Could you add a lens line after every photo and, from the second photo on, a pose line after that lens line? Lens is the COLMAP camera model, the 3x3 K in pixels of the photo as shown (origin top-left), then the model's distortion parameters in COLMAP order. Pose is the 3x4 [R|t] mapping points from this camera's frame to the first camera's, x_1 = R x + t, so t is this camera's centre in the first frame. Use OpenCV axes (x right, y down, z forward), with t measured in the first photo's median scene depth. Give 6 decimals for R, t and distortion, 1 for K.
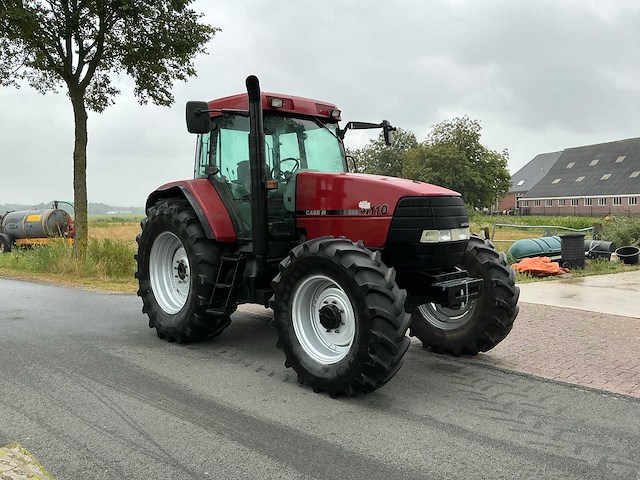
lens RADIAL K [[532.0, 0, 323.2], [0, 532.0, 234.8], [0, 0, 1]] dist [0.054322, -0.100166]
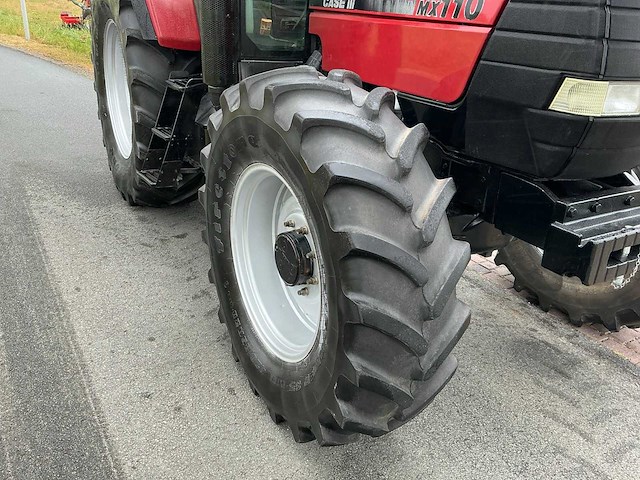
lens RADIAL K [[532.0, 0, 319.5], [0, 532.0, 249.6], [0, 0, 1]] dist [0.054322, -0.100166]
pose [[0.966765, 0.170286, -0.190706, 0.091287], [-0.086404, 0.919636, 0.383150, -0.020340], [0.240625, -0.353939, 0.903785, 0.468514]]
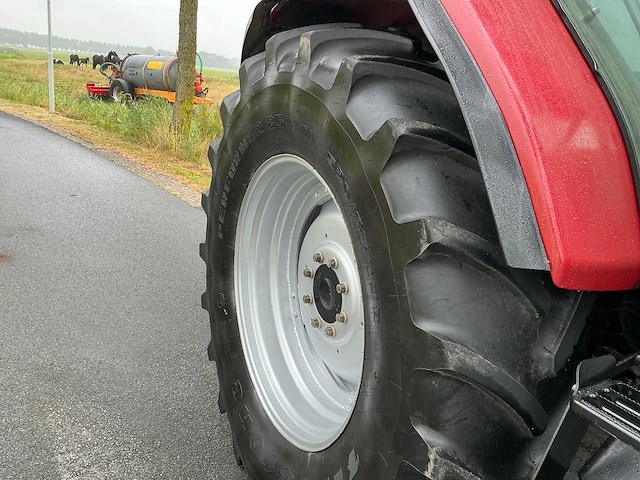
lens RADIAL K [[532.0, 0, 323.7], [0, 532.0, 239.6], [0, 0, 1]] dist [0.054322, -0.100166]
pose [[0.960713, 0.188065, -0.204113, -0.233551], [-0.136366, 0.960385, 0.243031, -0.035202], [0.241733, -0.205649, 0.948300, 0.799852]]
